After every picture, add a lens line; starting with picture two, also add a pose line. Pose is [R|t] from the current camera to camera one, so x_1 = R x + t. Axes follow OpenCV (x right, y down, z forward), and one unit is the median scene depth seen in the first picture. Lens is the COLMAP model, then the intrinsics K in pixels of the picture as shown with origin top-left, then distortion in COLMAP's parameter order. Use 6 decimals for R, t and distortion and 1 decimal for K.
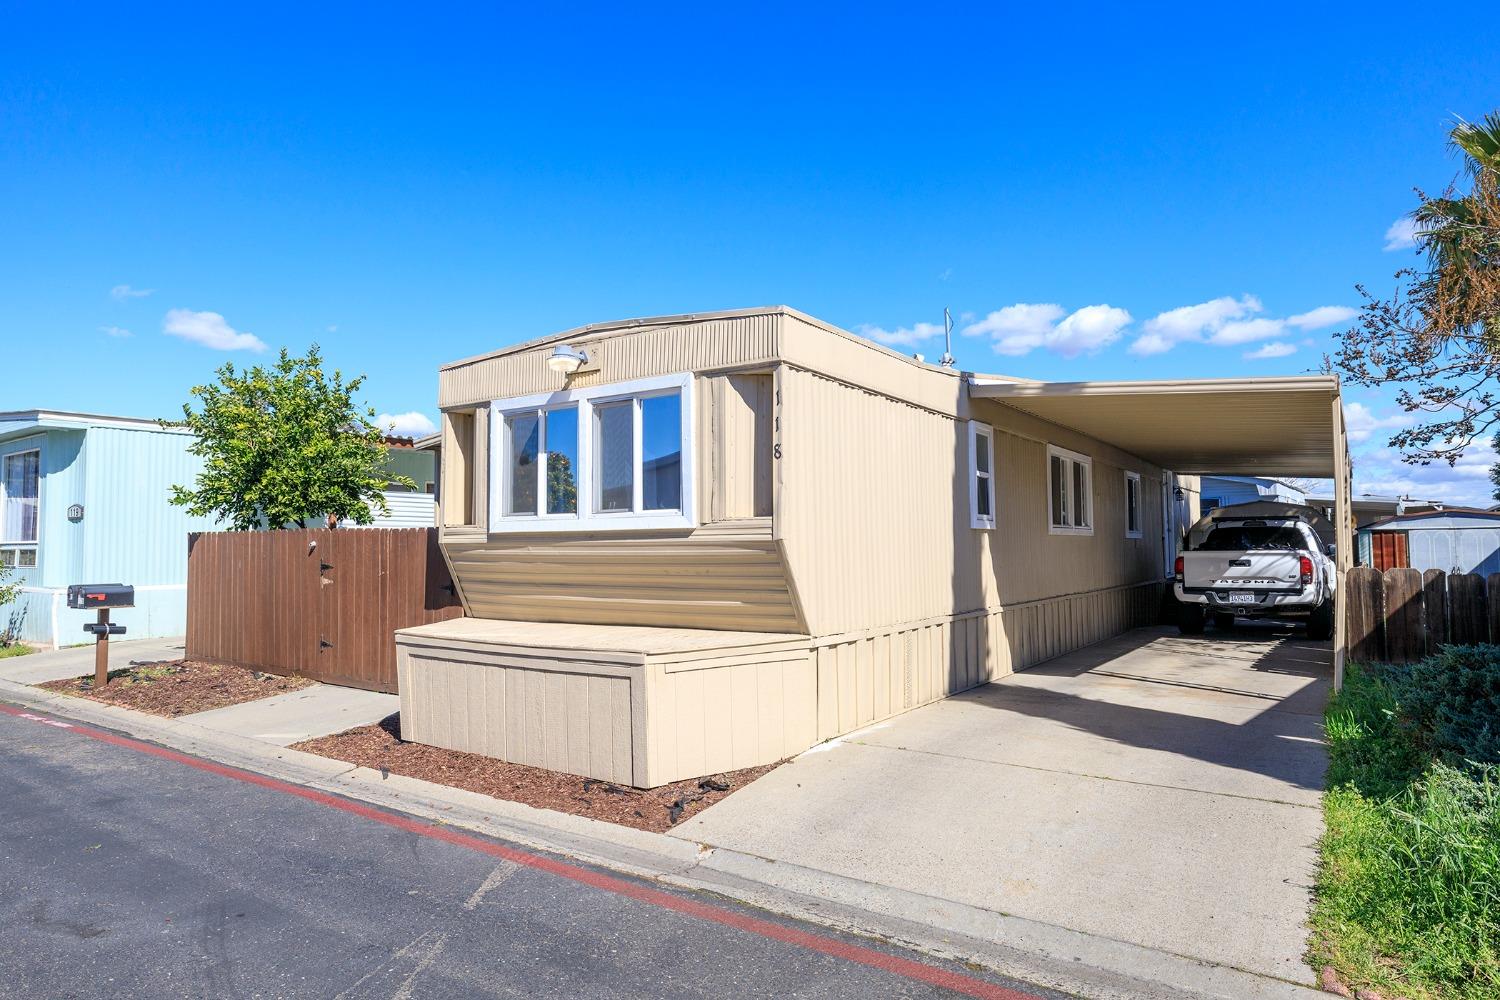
lens RADIAL K [[920.4, 0, 746.9], [0, 920.4, 498.0], [0, 0, 1]] dist [-0.000820, 0.000416]
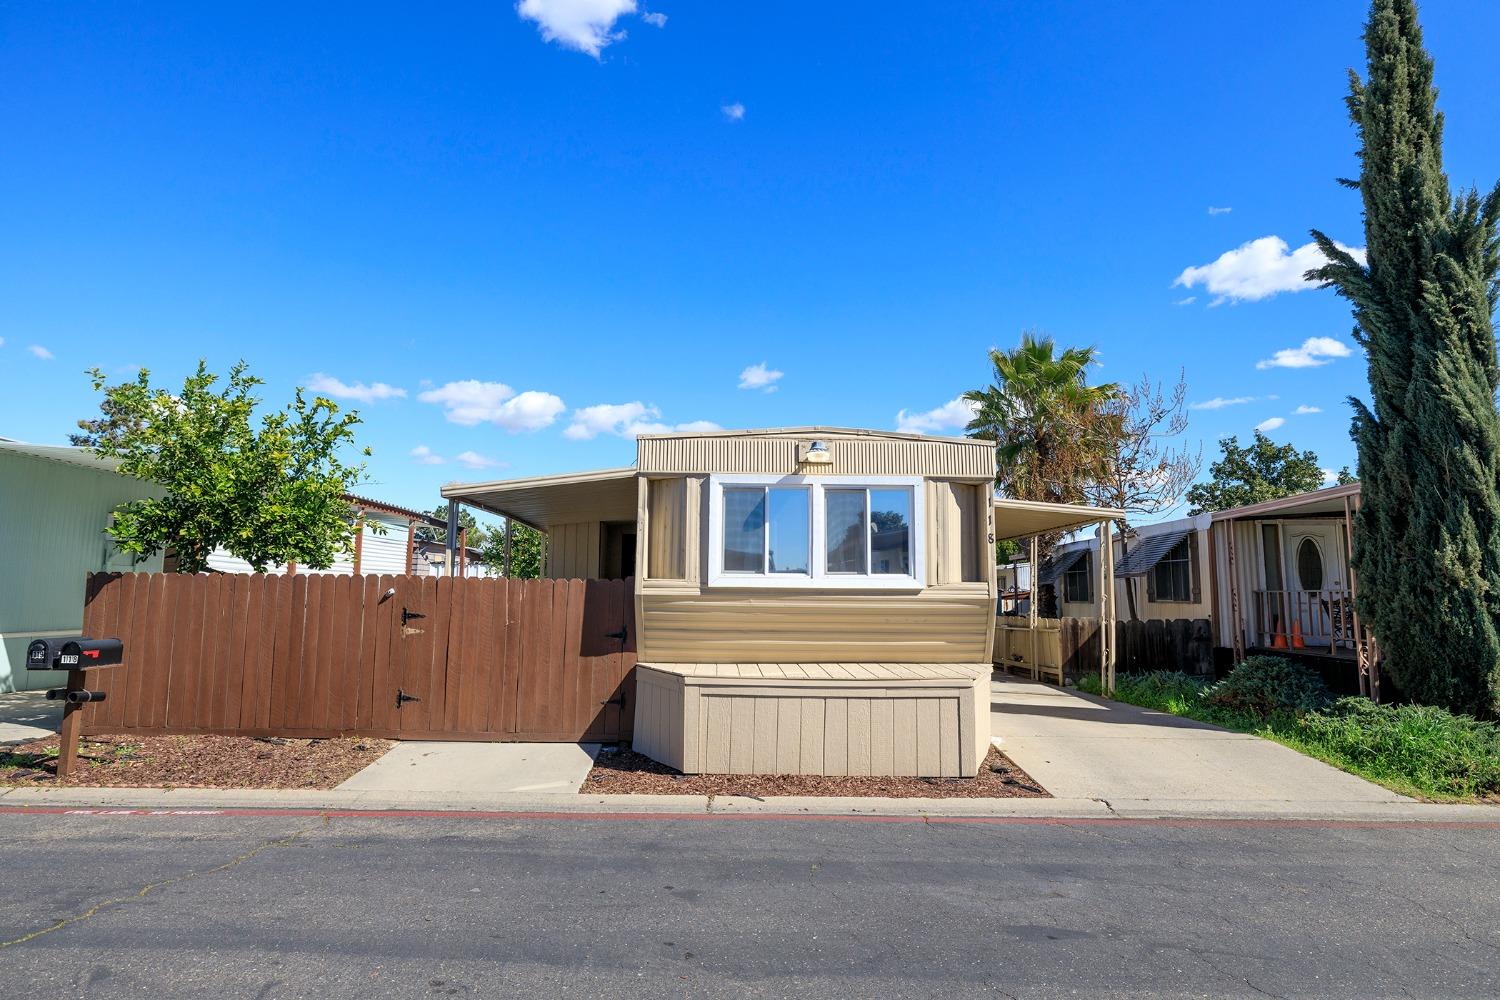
lens RADIAL K [[815.5, 0, 748.3], [0, 815.5, 504.9], [0, 0, 1]] dist [0.000725, -0.000086]
pose [[0.806986, 0.080969, 0.584994, -0.899435], [-0.045982, 0.996164, -0.074447, 0.009503], [-0.588778, 0.033178, 0.807613, 0.143995]]
